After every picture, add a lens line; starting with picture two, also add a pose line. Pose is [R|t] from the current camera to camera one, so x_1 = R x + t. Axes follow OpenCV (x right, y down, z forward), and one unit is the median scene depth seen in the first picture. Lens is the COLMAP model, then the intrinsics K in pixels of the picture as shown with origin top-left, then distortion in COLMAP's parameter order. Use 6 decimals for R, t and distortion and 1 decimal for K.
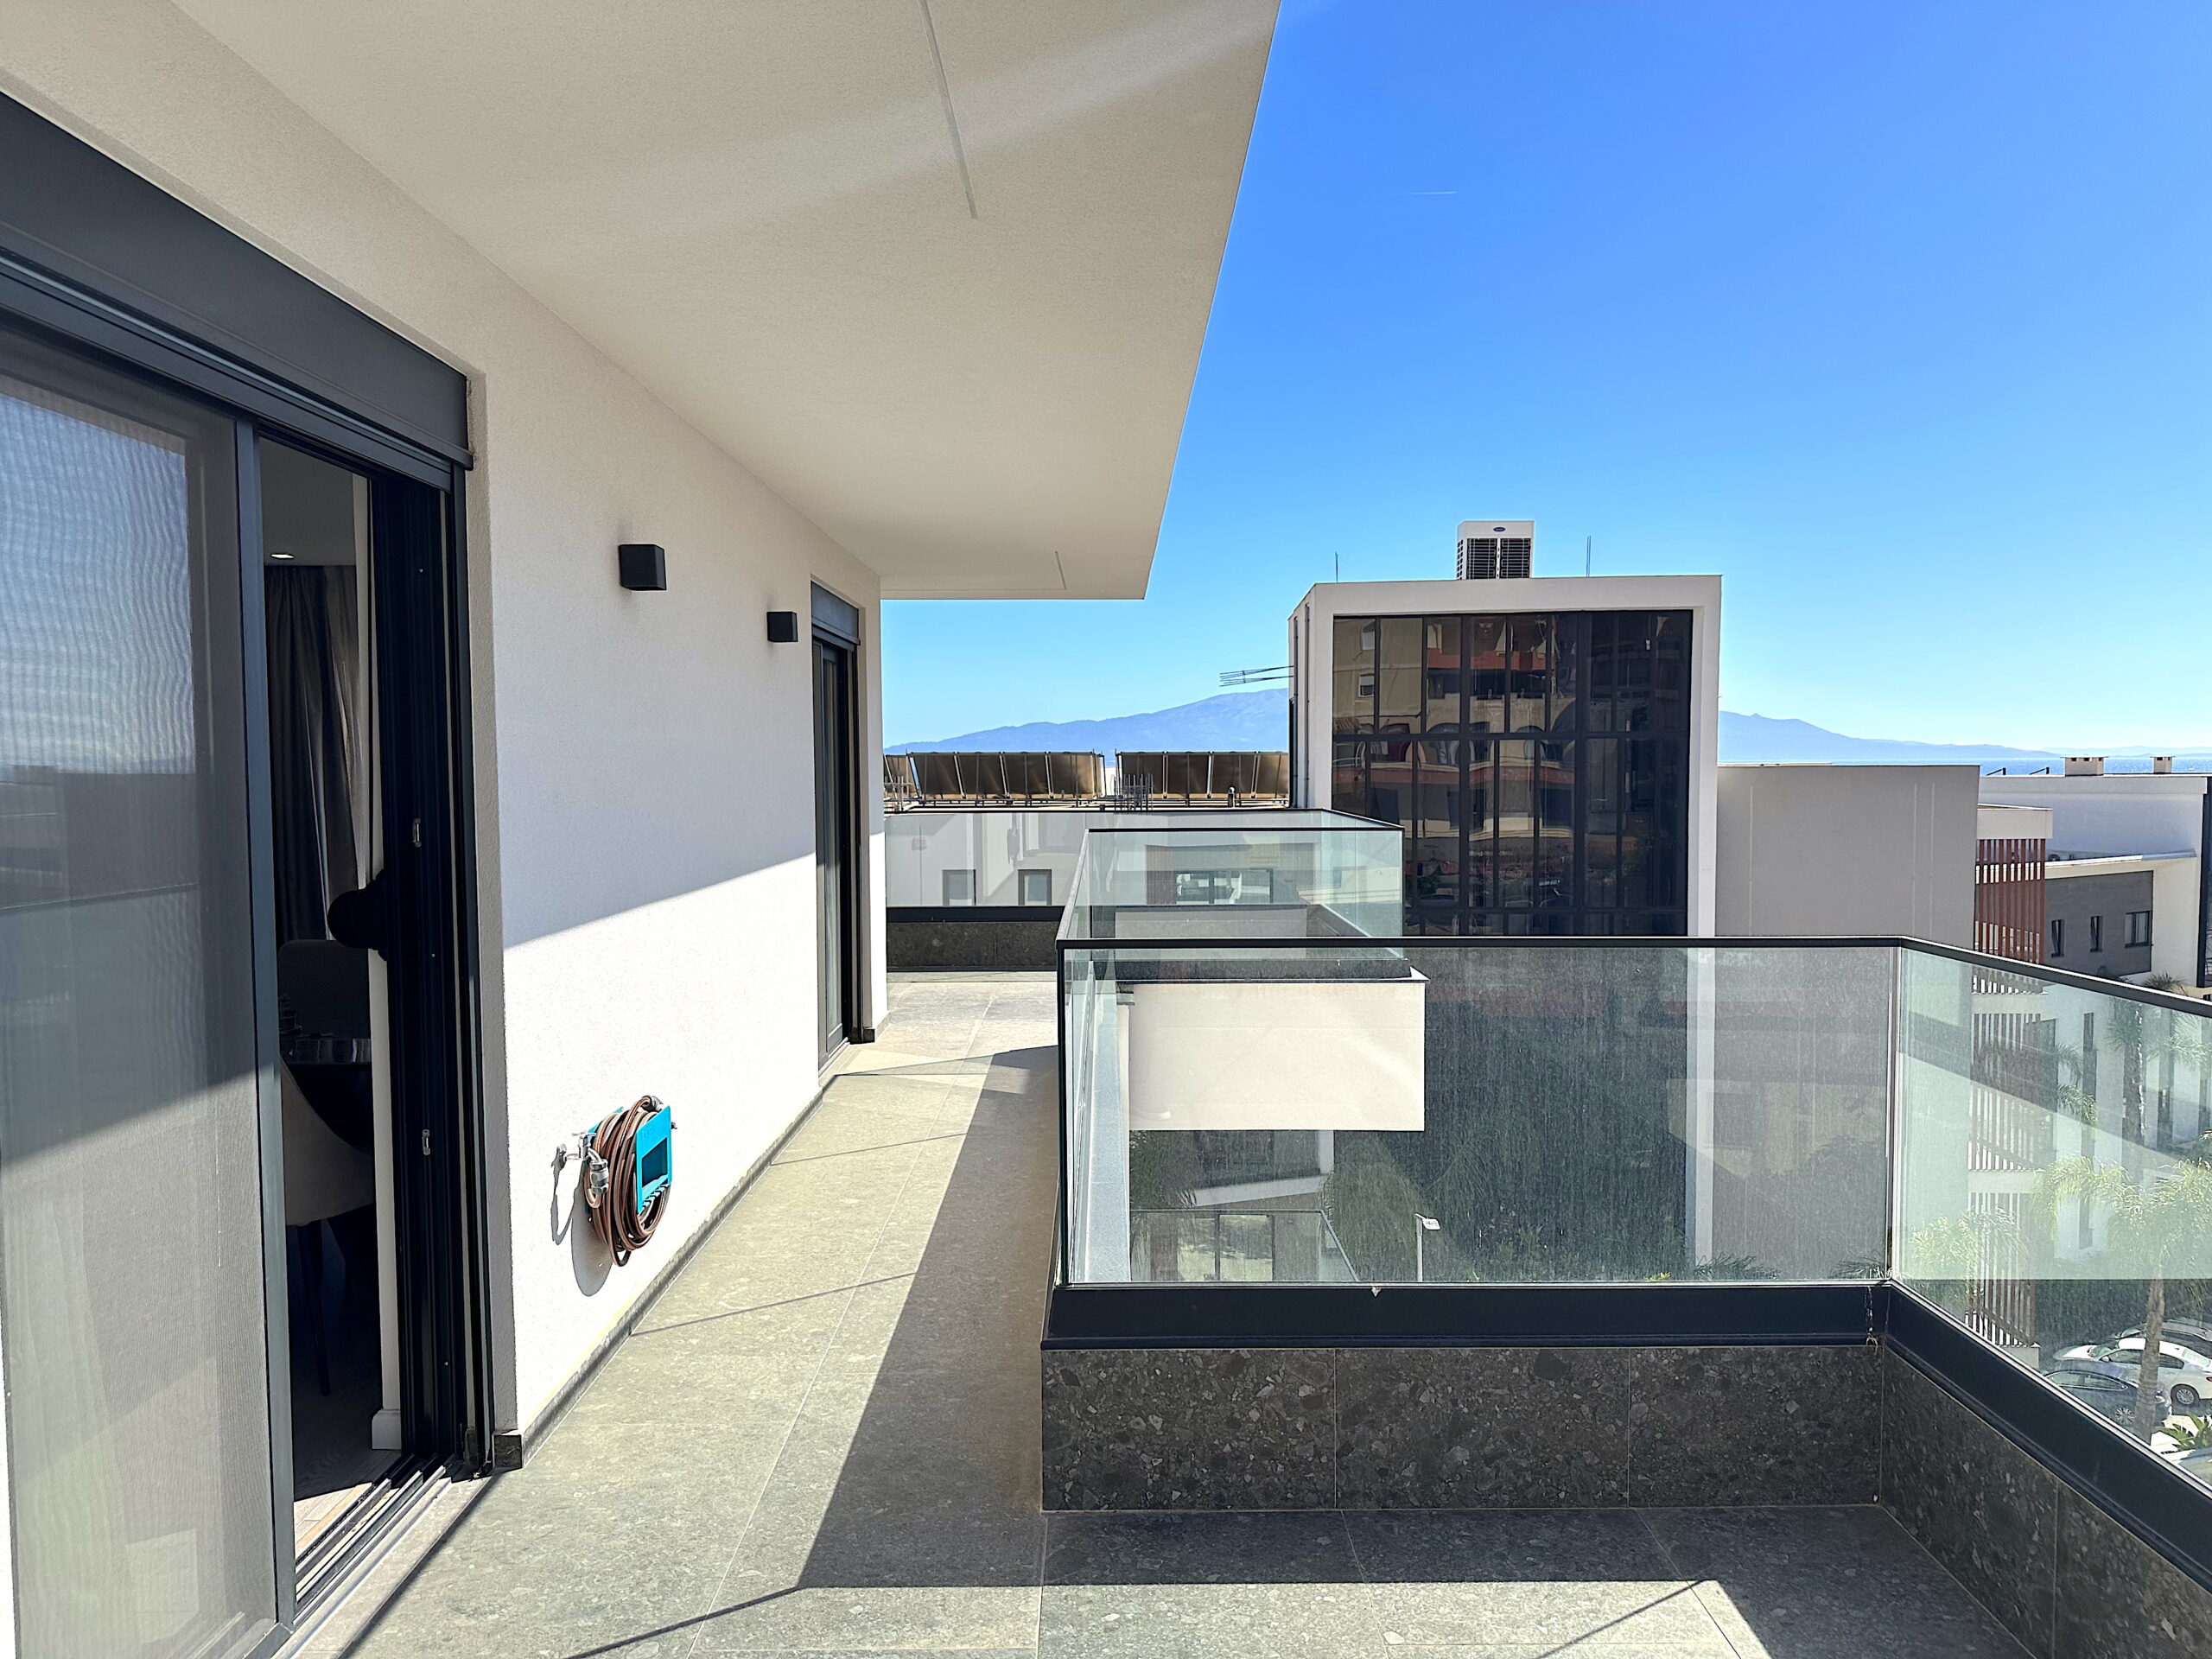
lens RADIAL K [[1547.3, 0, 1111.2], [0, 1547.3, 831.7], [0, 0, 1]] dist [0.057150, -0.072085]
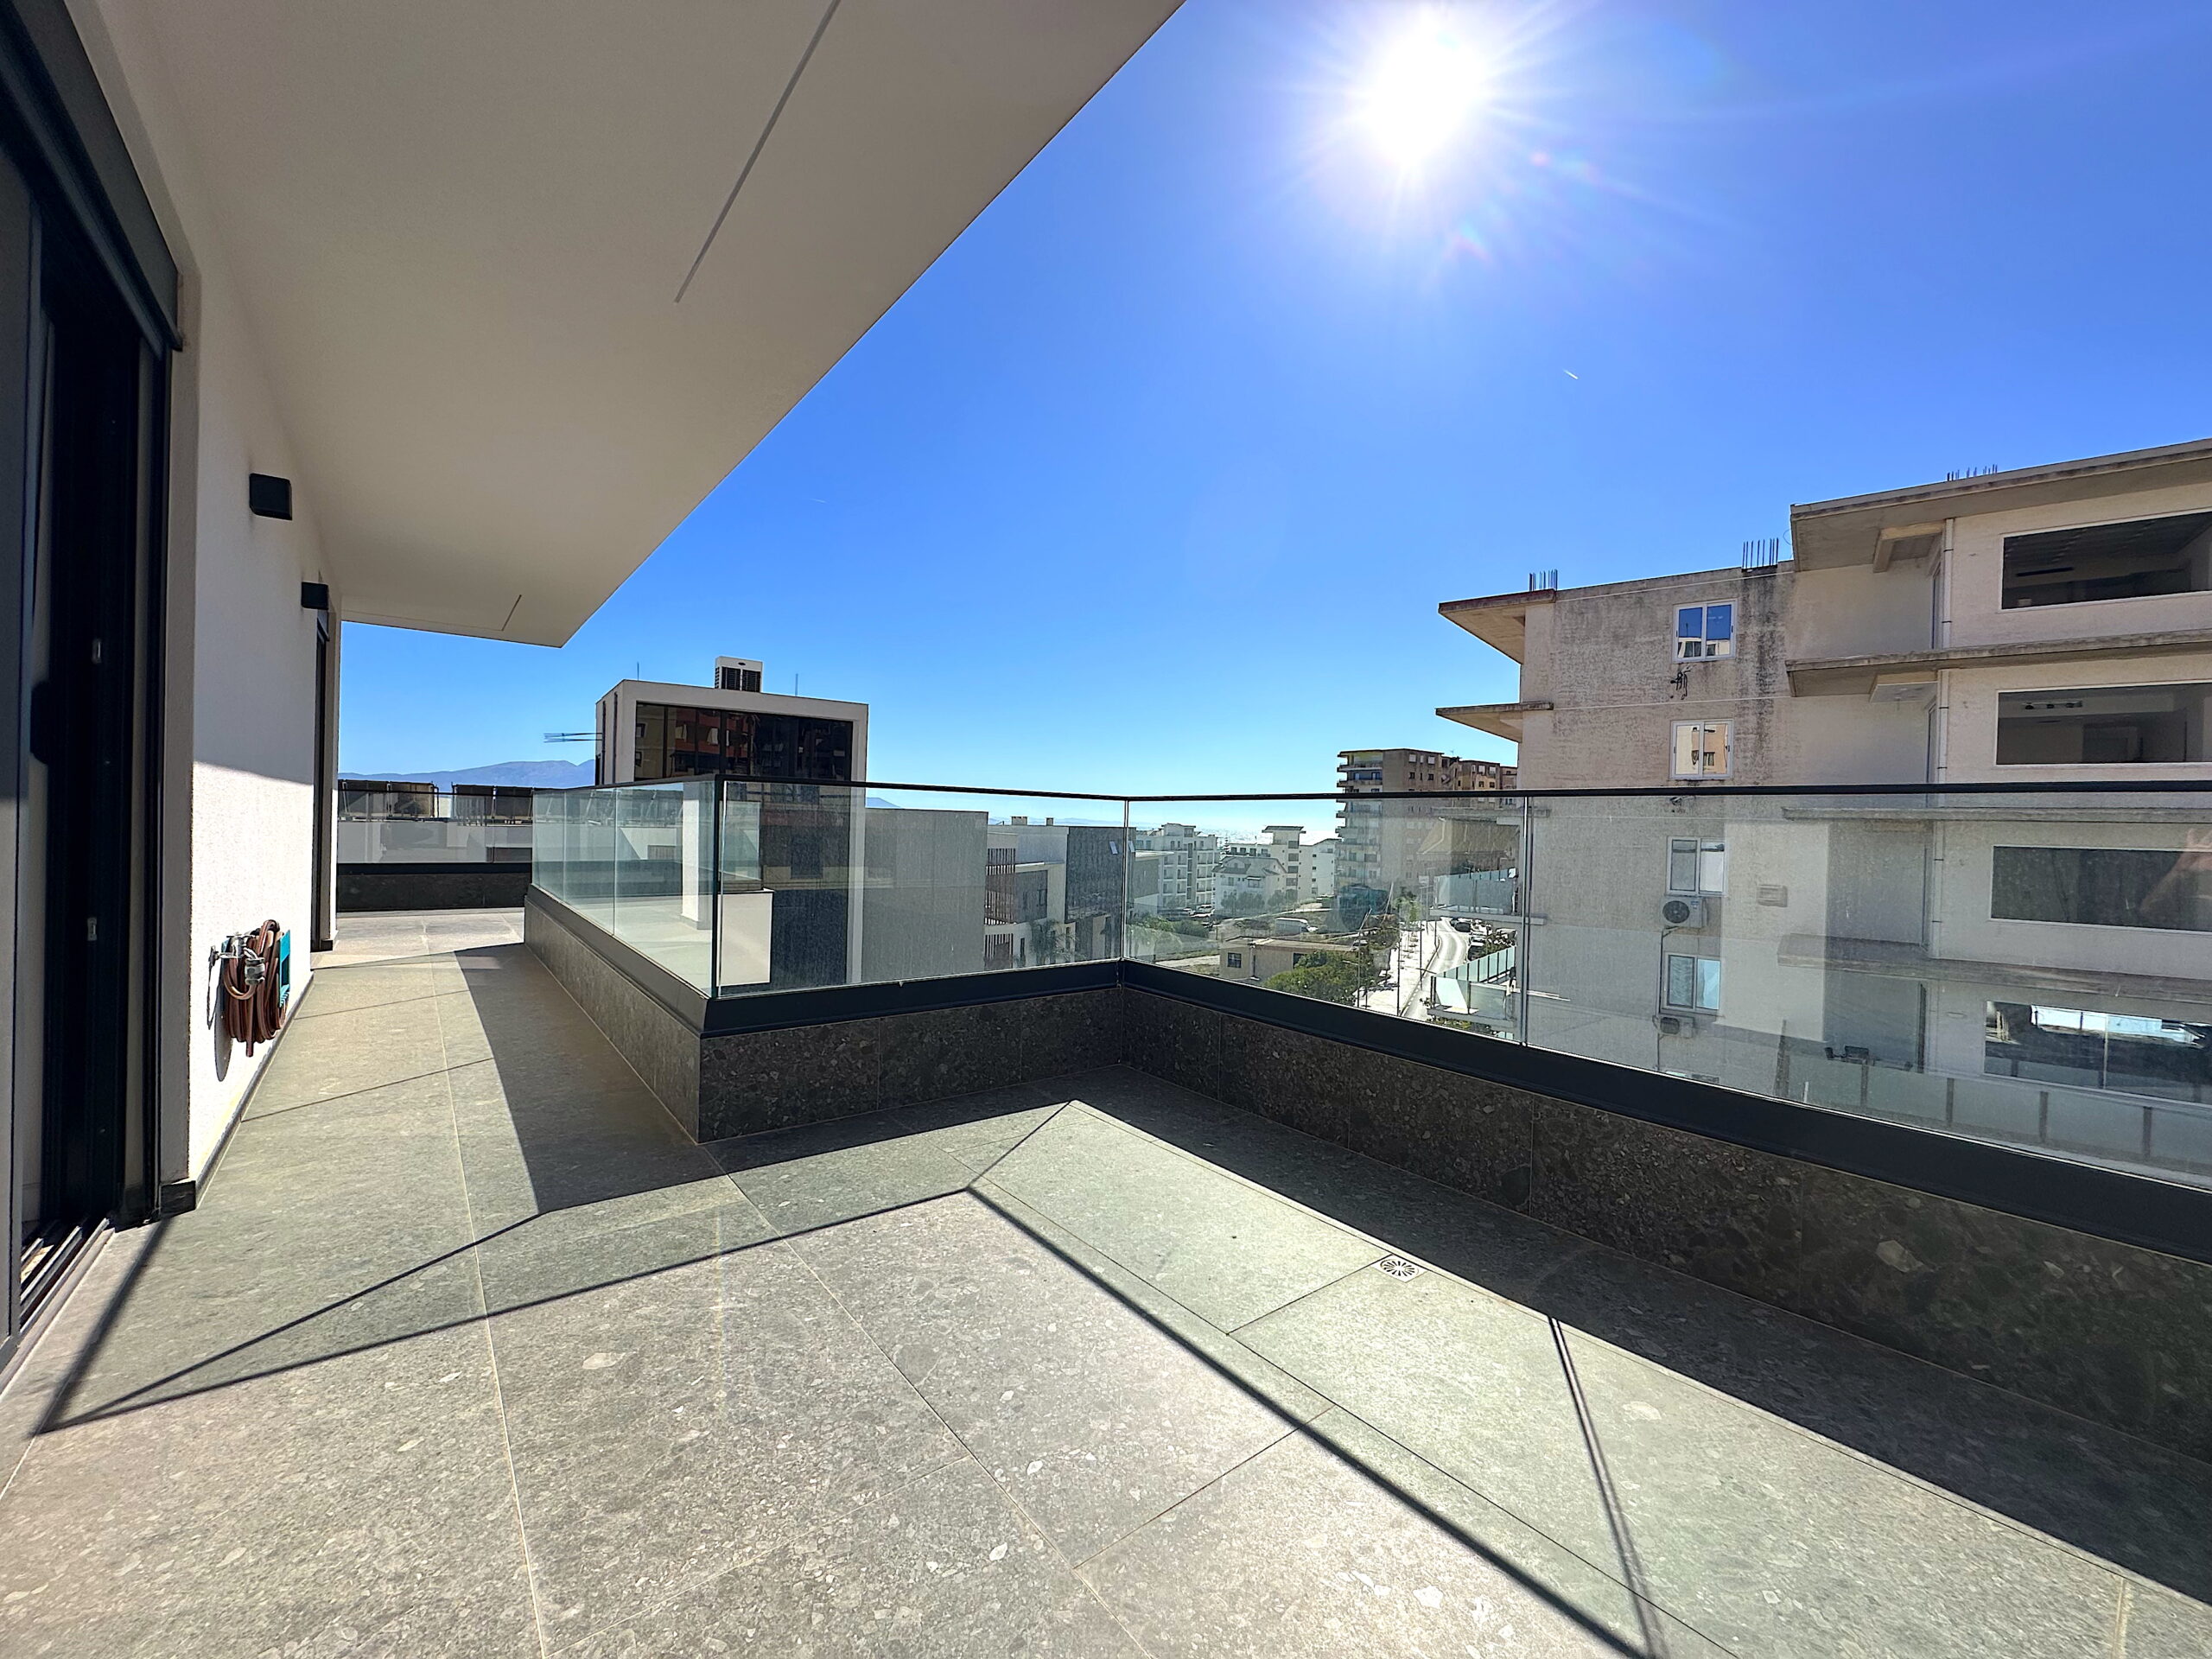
lens RADIAL K [[886.0, 0, 1103.6], [0, 886.0, 828.9], [0, 0, 1]] dist [-0.004885, 0.001200]
pose [[0.788389, 0.022258, 0.614775, -0.259308], [-0.002377, 0.999448, -0.033137, 0.147387], [-0.615173, 0.024664, 0.788006, 0.060946]]
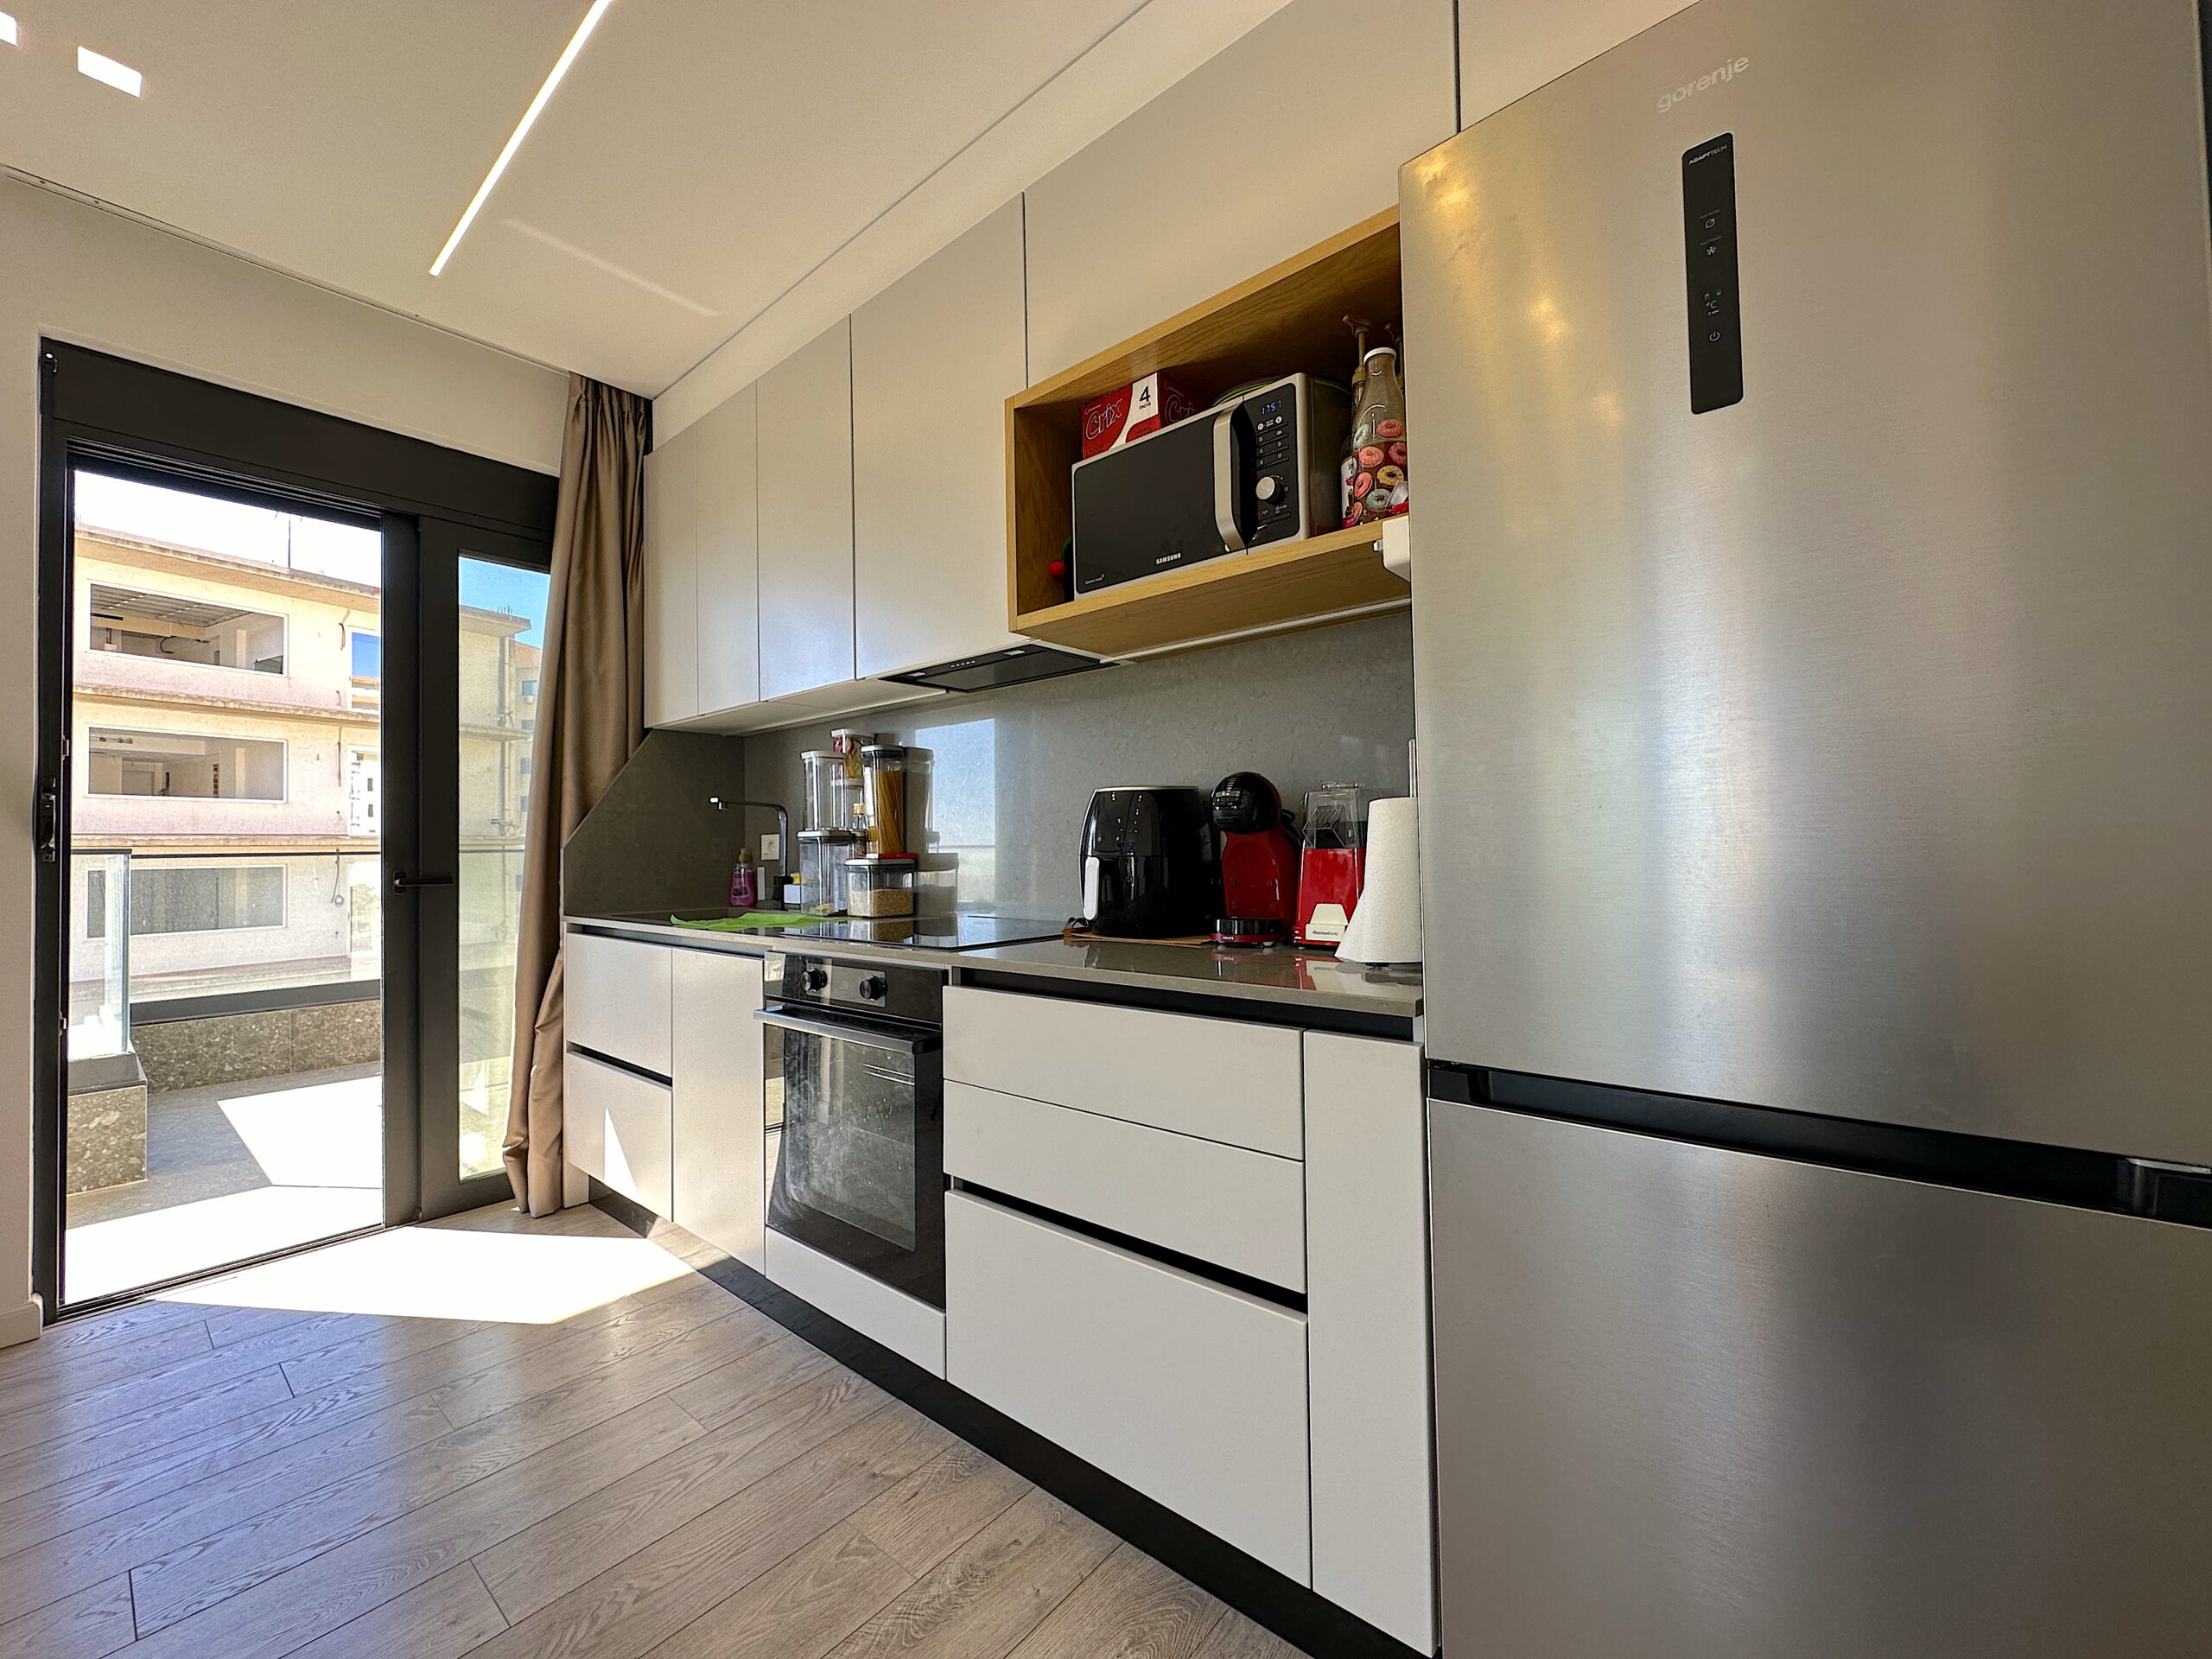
lens RADIAL K [[886.0, 0, 1112.1], [0, 886.0, 828.8], [0, 0, 1]] dist [-0.004885, 0.001200]
pose [[-0.759424, 0.035085, 0.649649, -1.429548], [0.053936, 0.998503, 0.009125, 0.094976], [-0.648357, 0.041969, -0.760179, 0.989437]]
